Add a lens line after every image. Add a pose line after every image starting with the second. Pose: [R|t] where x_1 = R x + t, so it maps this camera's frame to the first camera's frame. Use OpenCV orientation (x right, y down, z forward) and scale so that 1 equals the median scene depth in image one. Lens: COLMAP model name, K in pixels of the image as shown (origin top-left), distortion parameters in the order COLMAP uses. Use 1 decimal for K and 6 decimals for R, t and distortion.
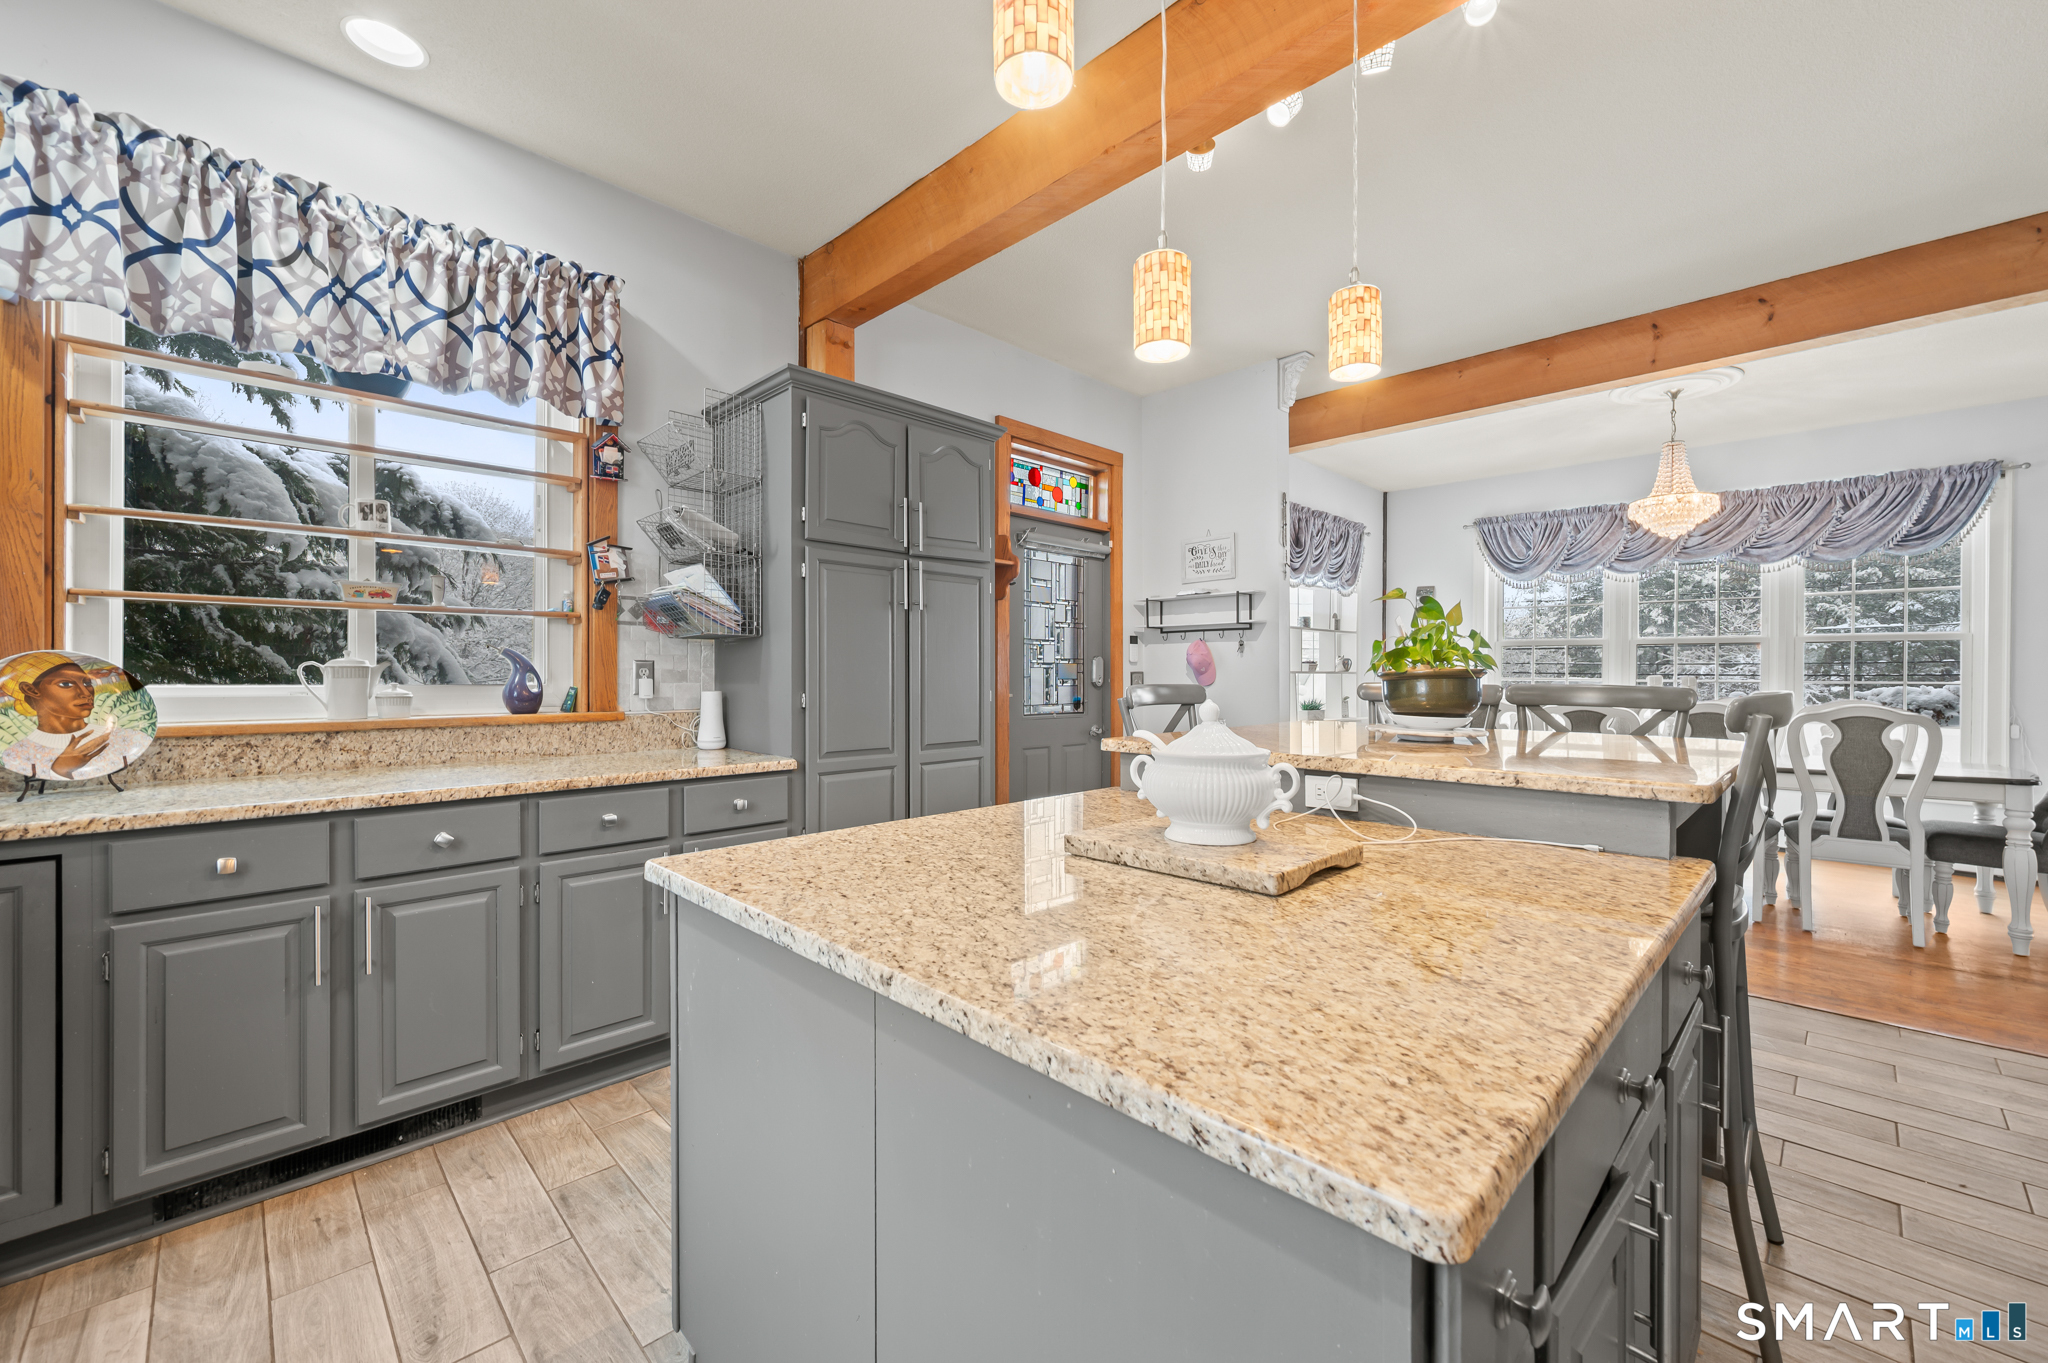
lens RADIAL K [[811.0, 0, 1031.3], [0, 811.0, 678.7], [0, 0, 1]] dist [-0.003818, 0.000078]
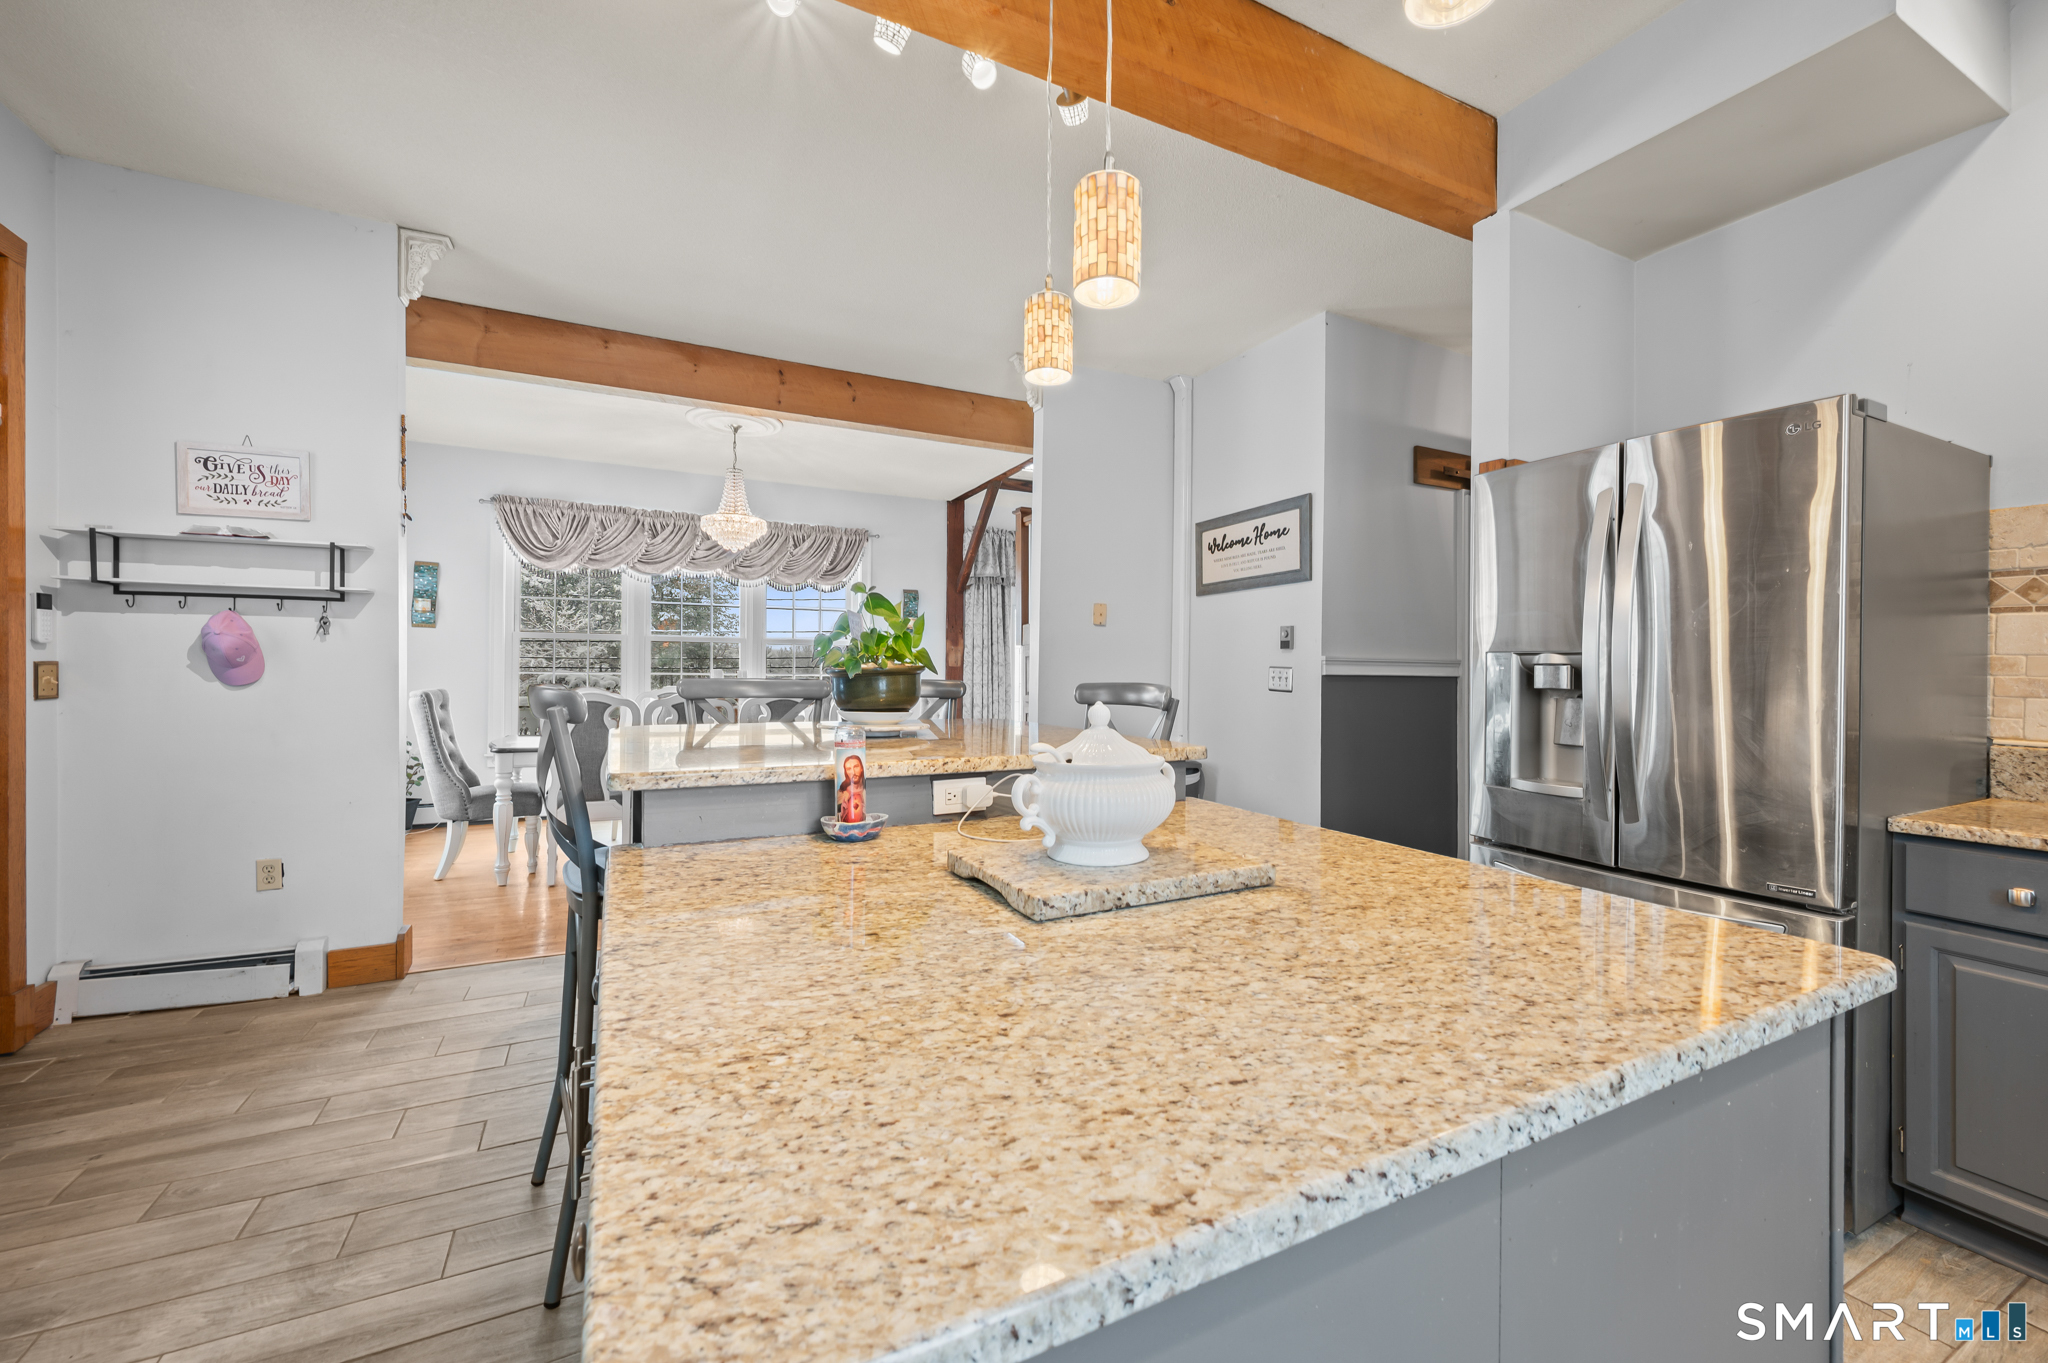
lens RADIAL K [[811.0, 0, 1034.6], [0, 811.0, 676.4], [0, 0, 1]] dist [-0.003818, 0.000078]
pose [[0.309853, -0.006989, 0.950759, -0.200709], [0.000050, 0.999973, 0.007335, -0.002612], [-0.950784, -0.002226, 0.309845, 0.243461]]
